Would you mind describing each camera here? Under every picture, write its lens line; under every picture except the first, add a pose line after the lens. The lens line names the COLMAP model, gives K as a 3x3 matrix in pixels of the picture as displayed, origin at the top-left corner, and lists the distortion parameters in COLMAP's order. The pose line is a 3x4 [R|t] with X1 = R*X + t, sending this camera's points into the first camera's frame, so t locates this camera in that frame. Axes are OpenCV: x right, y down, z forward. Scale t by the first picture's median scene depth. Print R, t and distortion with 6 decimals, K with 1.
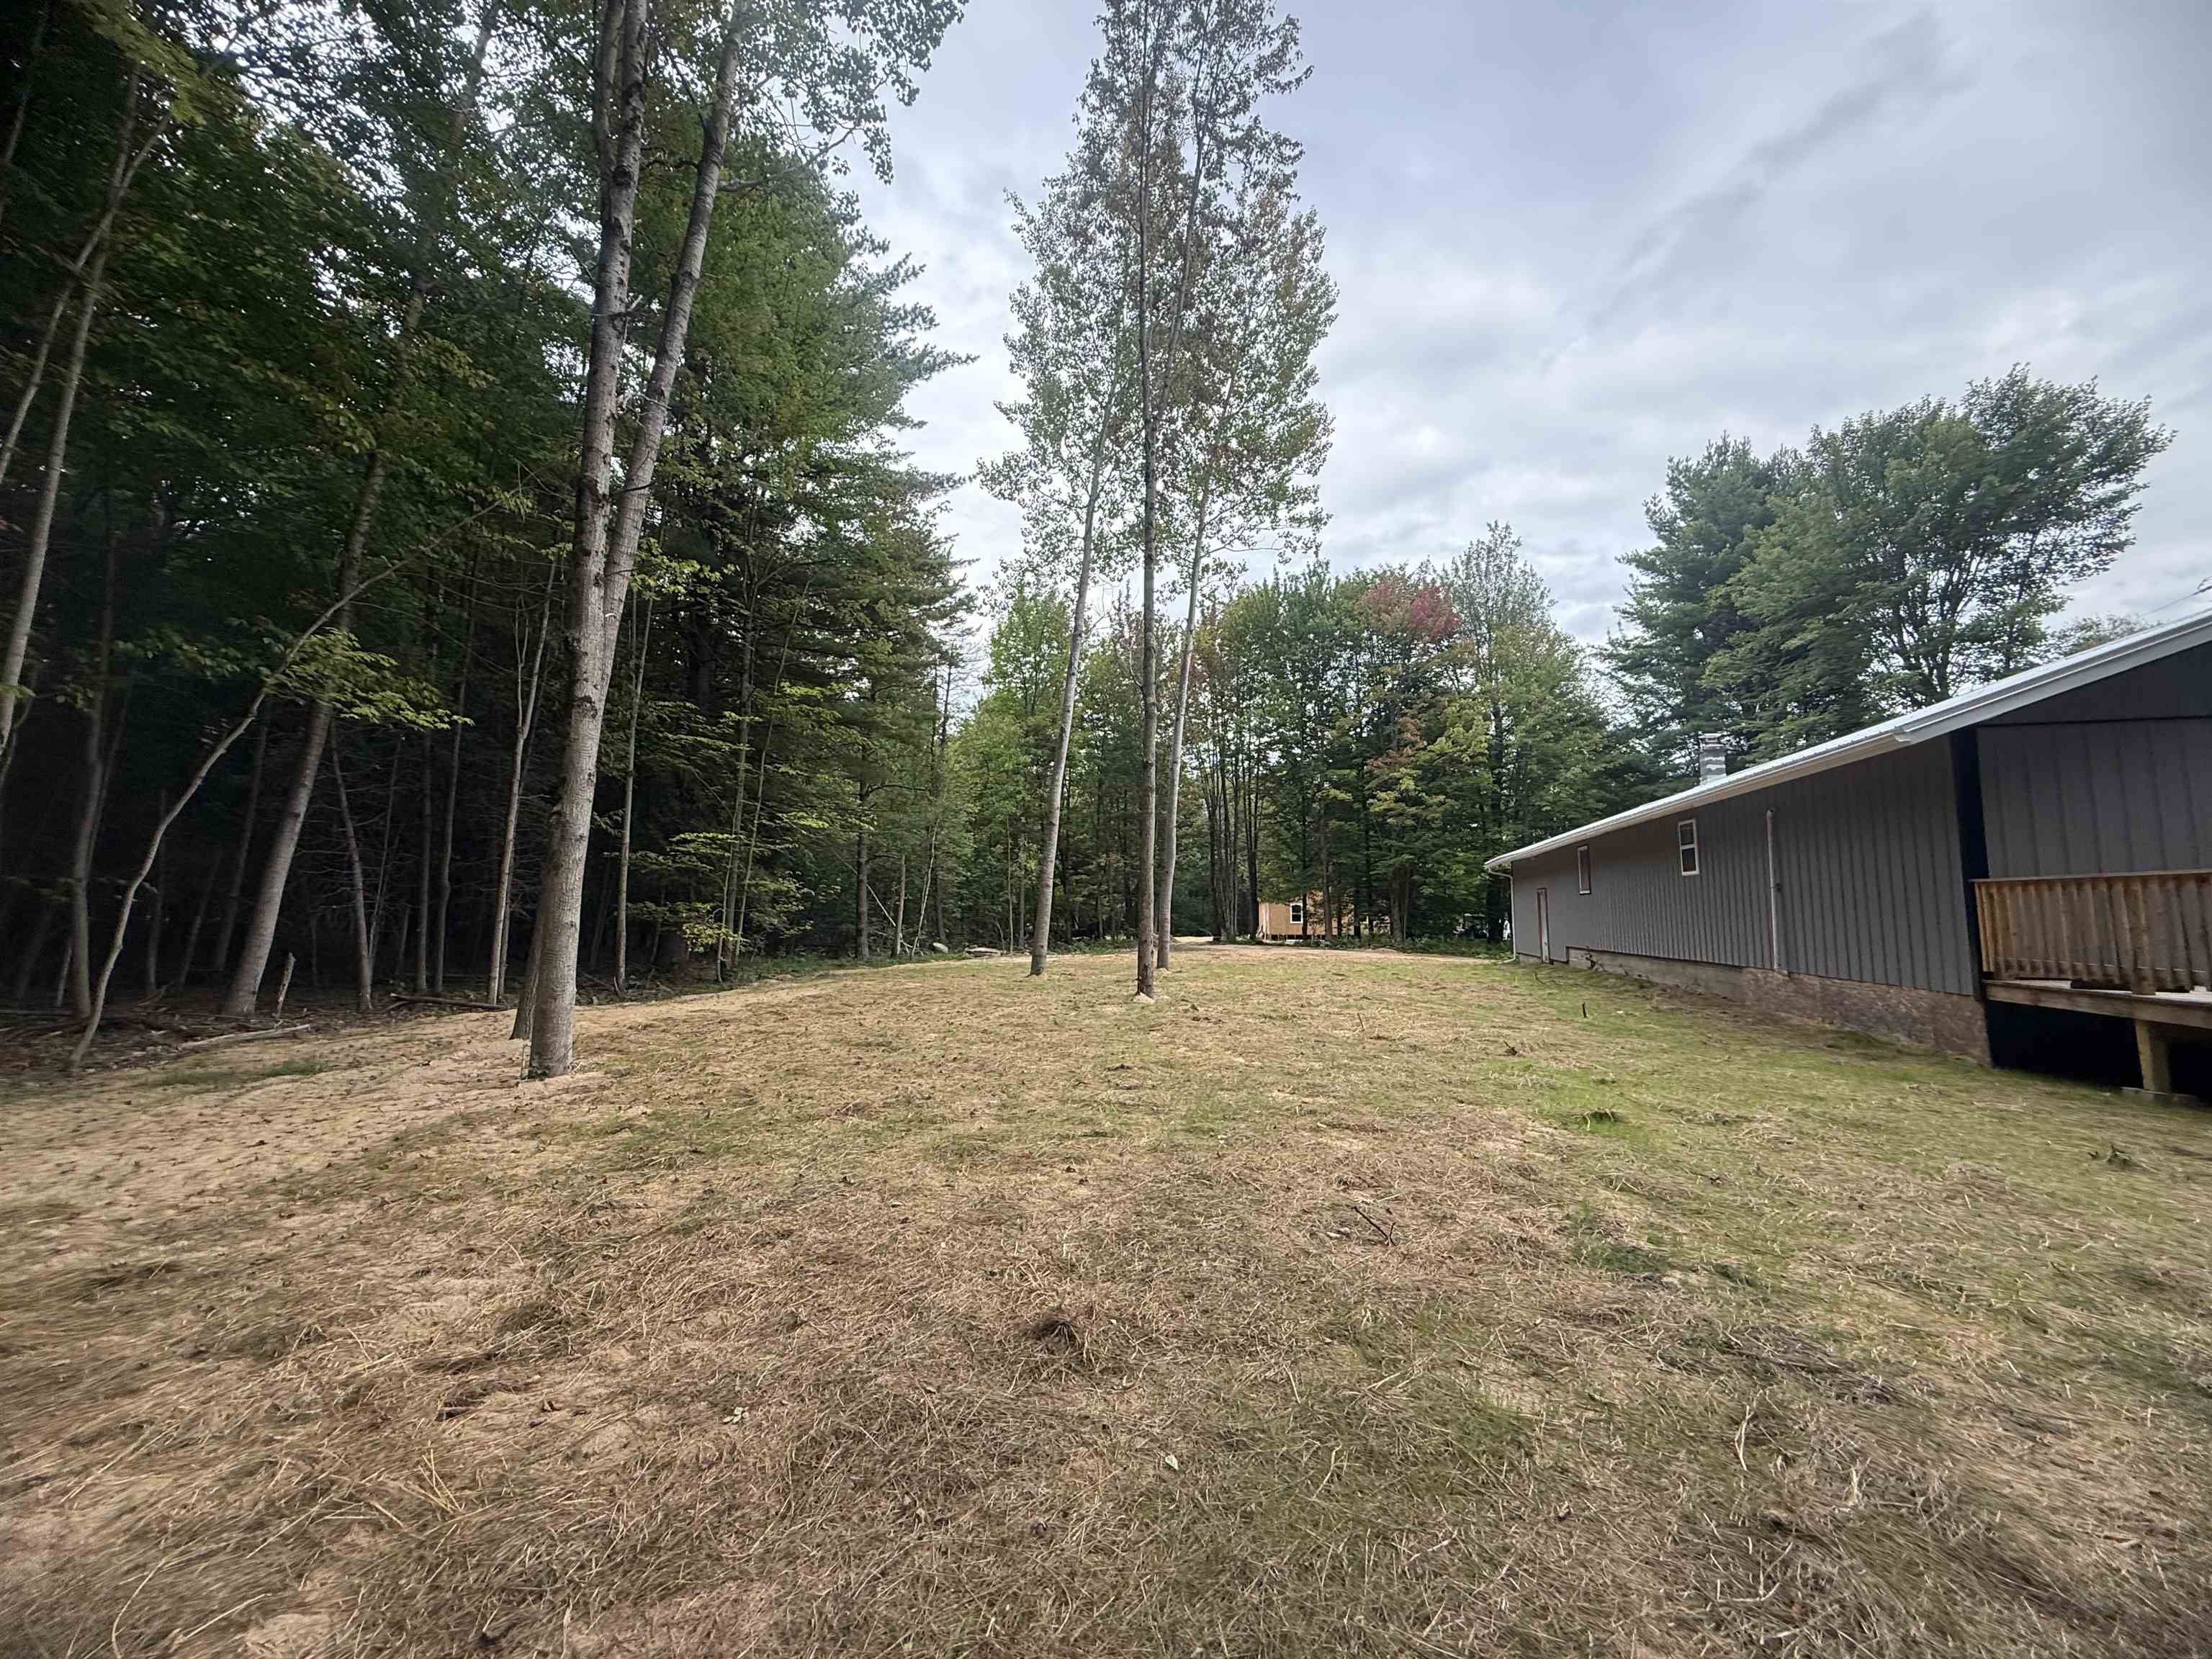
lens RADIAL K [[880.9, 0, 1099.1], [0, 880.9, 826.6], [0, 0, 1]] dist [0.000742, 0.000392]
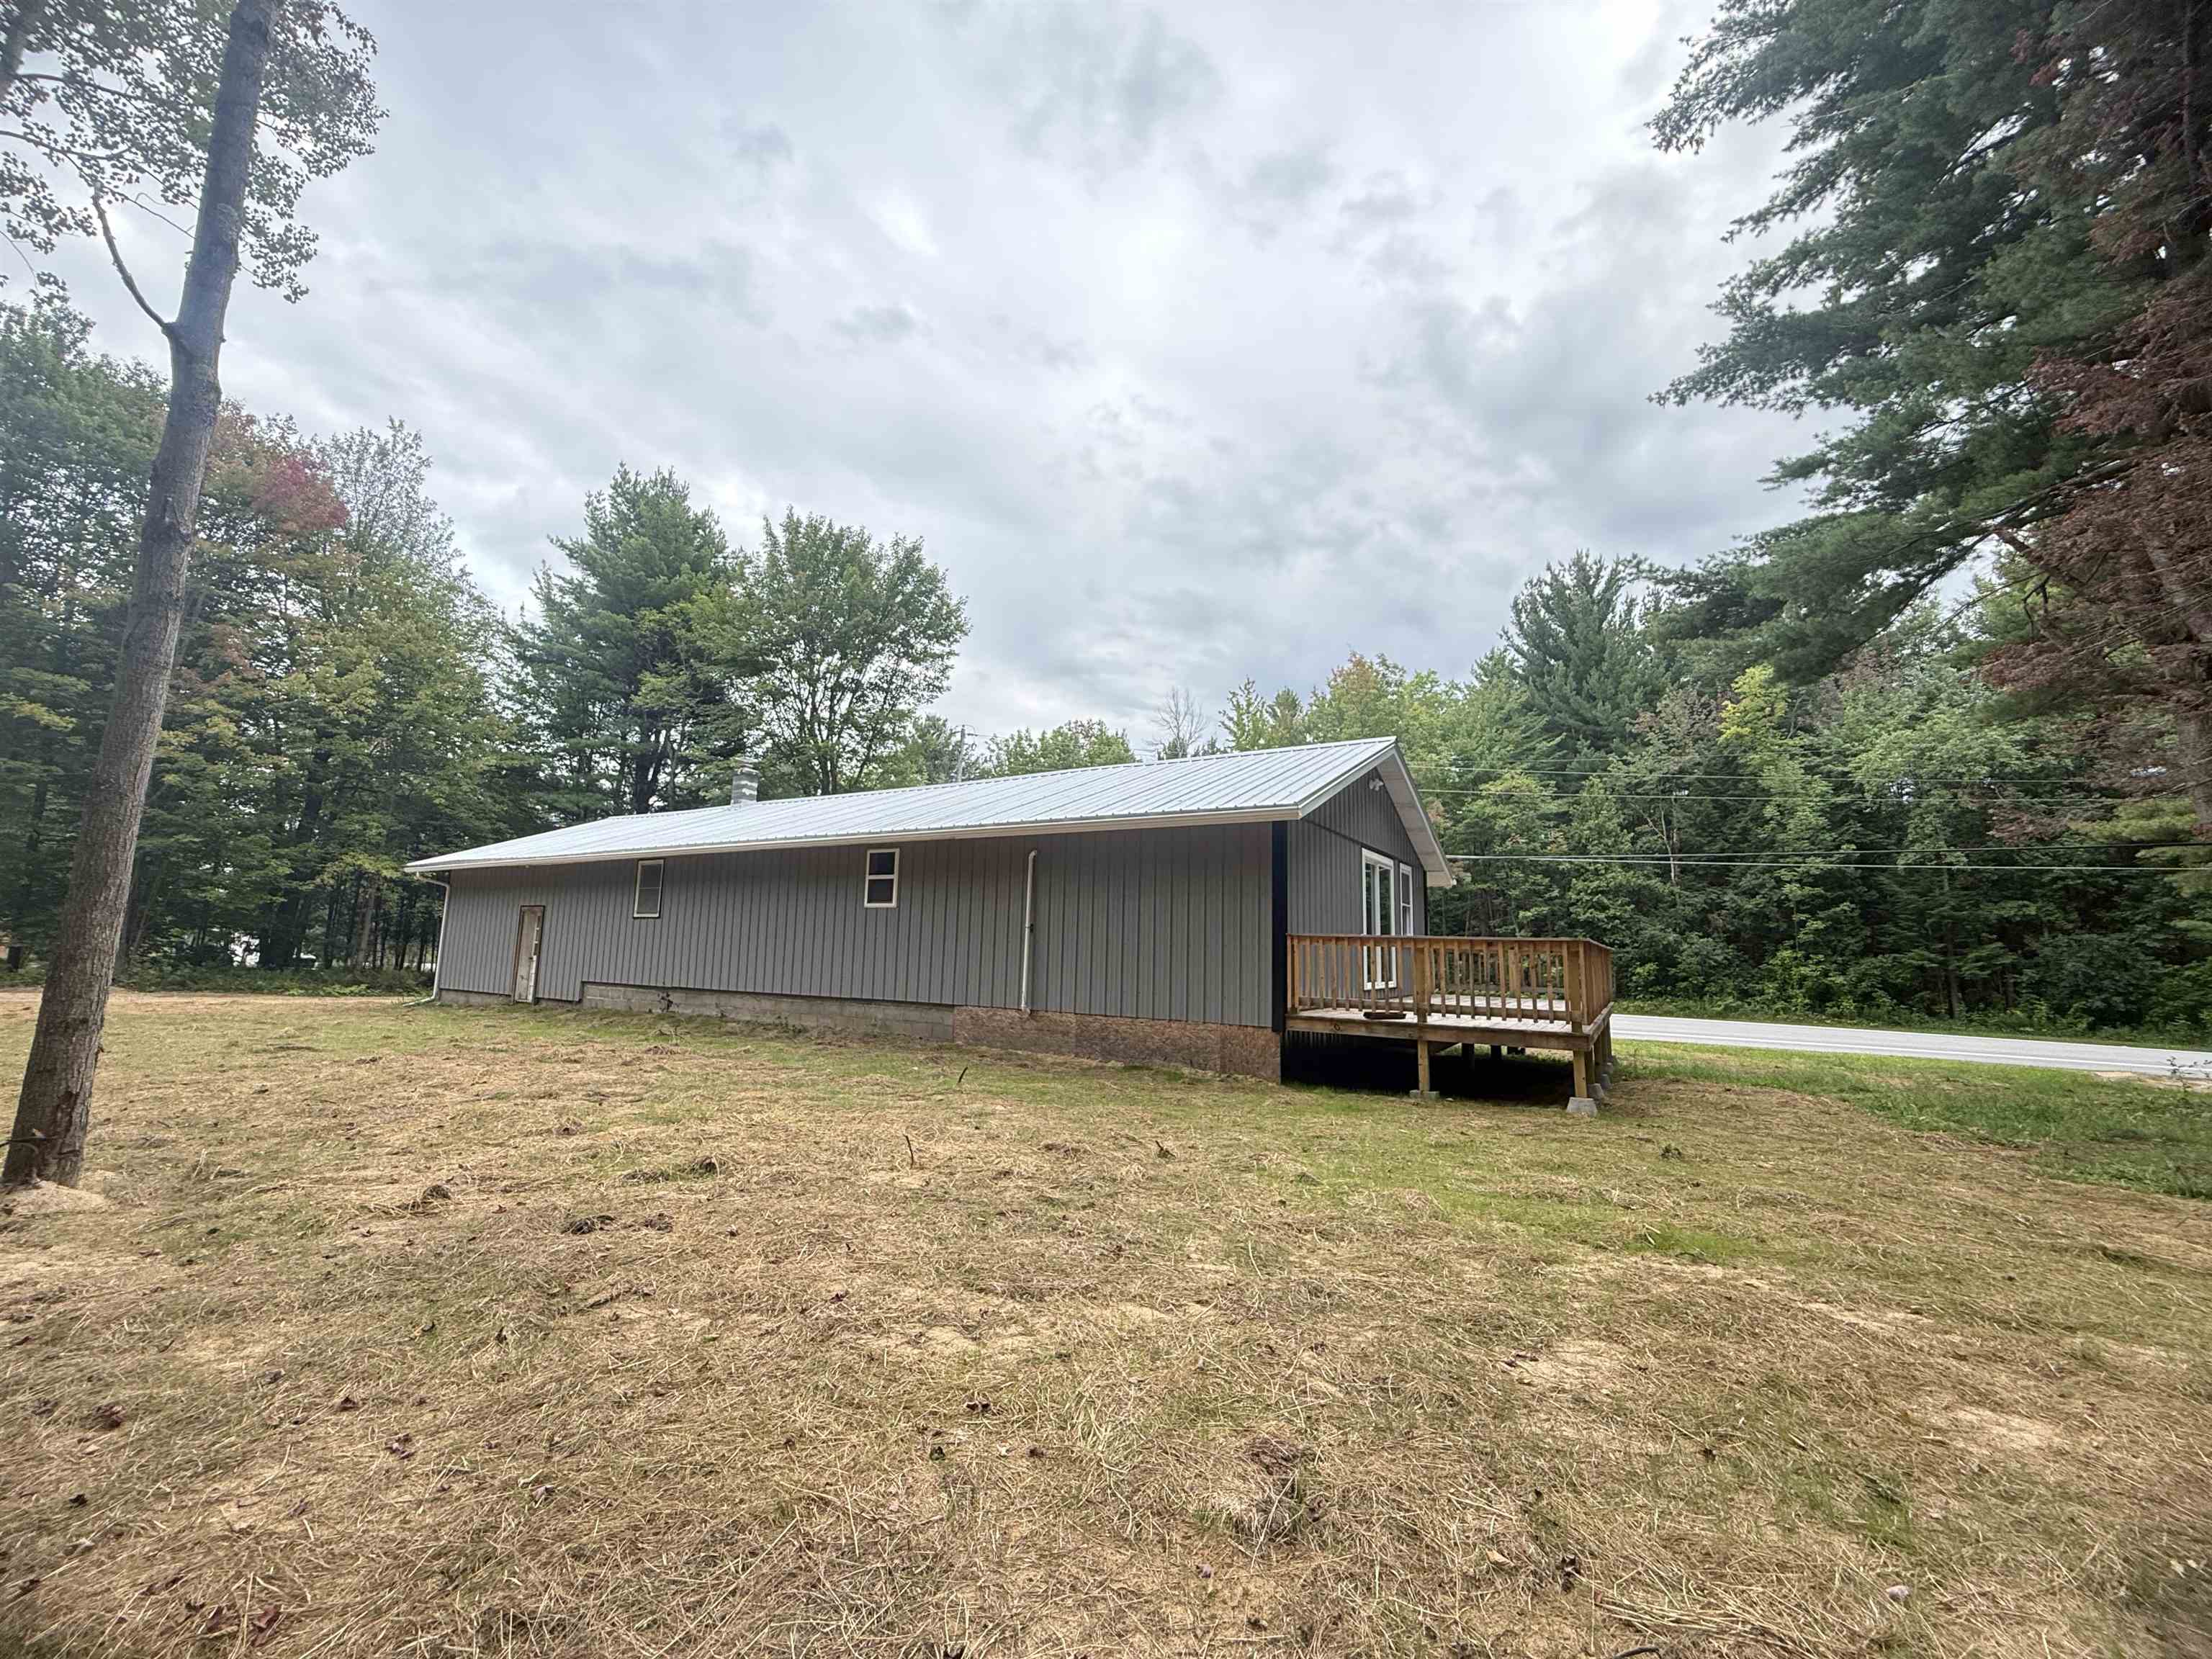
lens RADIAL K [[878.8, 0, 1106.0], [0, 878.8, 829.5], [0, 0, 1]] dist [-0.001876, -0.000173]
pose [[0.291425, 0.133227, 0.947271, -0.087012], [-0.117212, 0.987766, -0.102862, 0.023226], [-0.949386, -0.081055, 0.303475, 0.279953]]
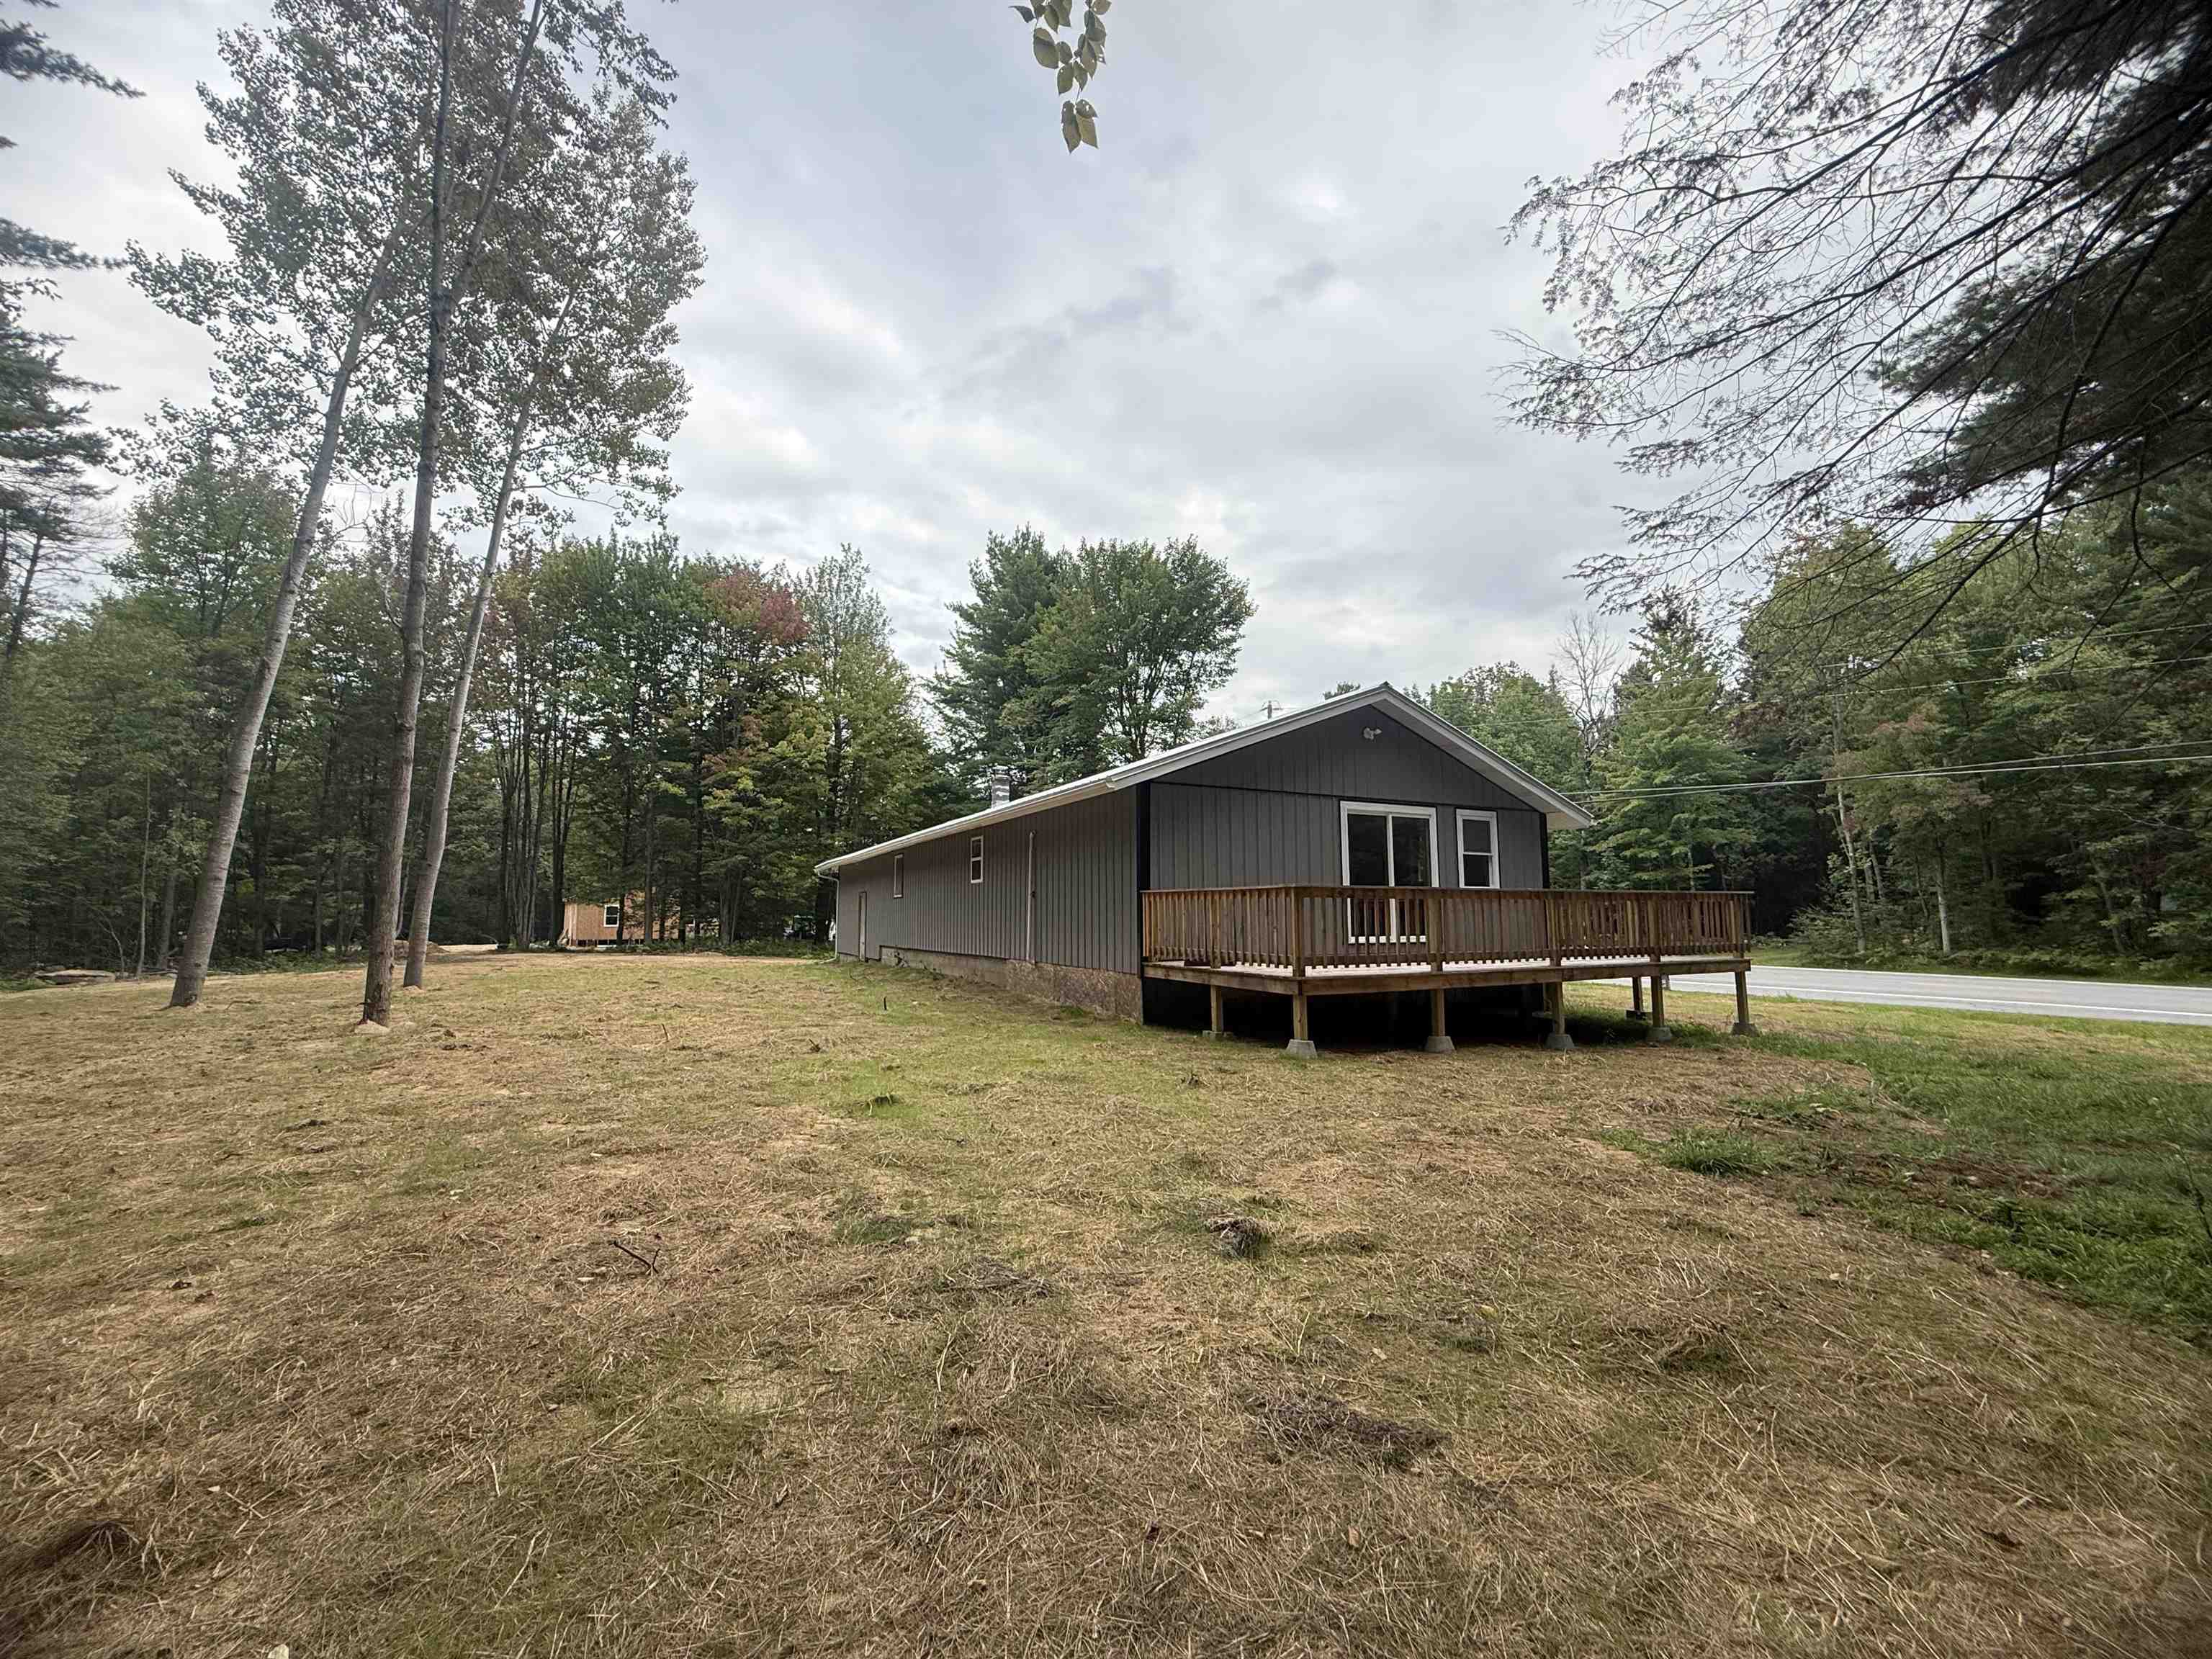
lens RADIAL K [[880.9, 0, 1099.1], [0, 880.9, 826.6], [0, 0, 1]] dist [0.000742, 0.000392]
pose [[0.751895, 0.062310, 0.656332, 0.006215], [-0.061185, 0.997822, -0.024637, -0.000830], [-0.656437, -0.021633, 0.754070, -0.001255]]
